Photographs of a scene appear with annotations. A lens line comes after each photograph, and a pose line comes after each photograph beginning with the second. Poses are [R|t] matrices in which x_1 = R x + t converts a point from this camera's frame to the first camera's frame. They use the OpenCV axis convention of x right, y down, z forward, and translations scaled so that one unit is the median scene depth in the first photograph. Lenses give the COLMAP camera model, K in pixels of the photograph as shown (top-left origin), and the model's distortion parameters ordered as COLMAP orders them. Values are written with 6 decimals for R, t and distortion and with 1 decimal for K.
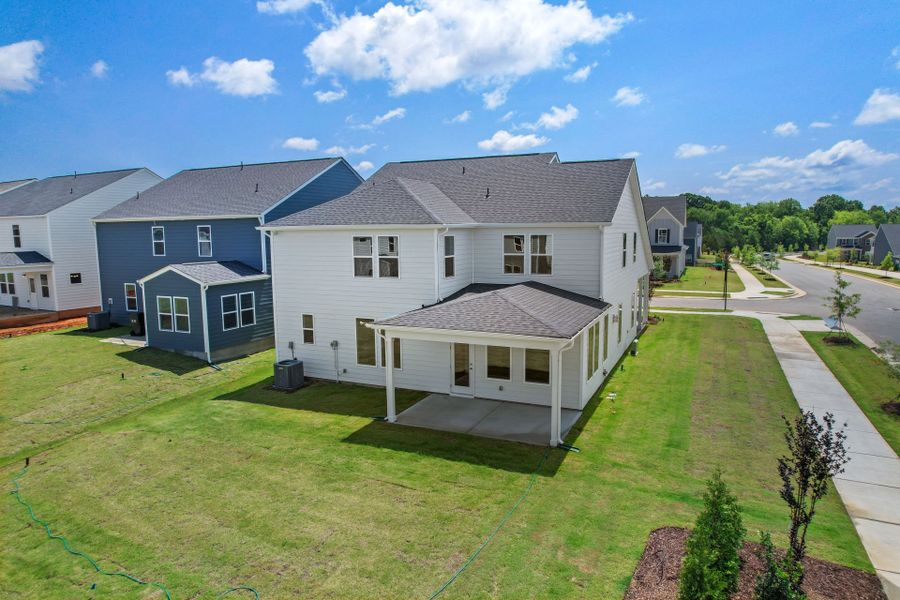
lens RADIAL K [[573.8, 0, 450.0], [0, 573.8, 300.0], [0, 0, 1]] dist [-0.067411, 0.060073]
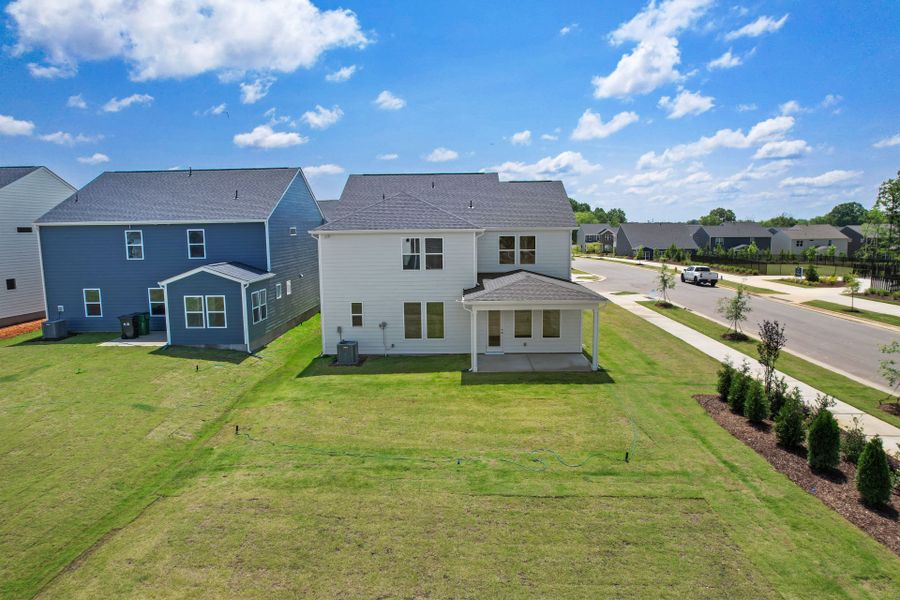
lens RADIAL K [[573.8, 0, 450.0], [0, 573.8, 300.0], [0, 0, 1]] dist [-0.067411, 0.060073]
pose [[0.917388, -0.052115, 0.394567, -0.536448], [0.051152, 0.998607, 0.012968, 0.013424], [-0.394693, 0.008286, 0.918776, -0.197801]]
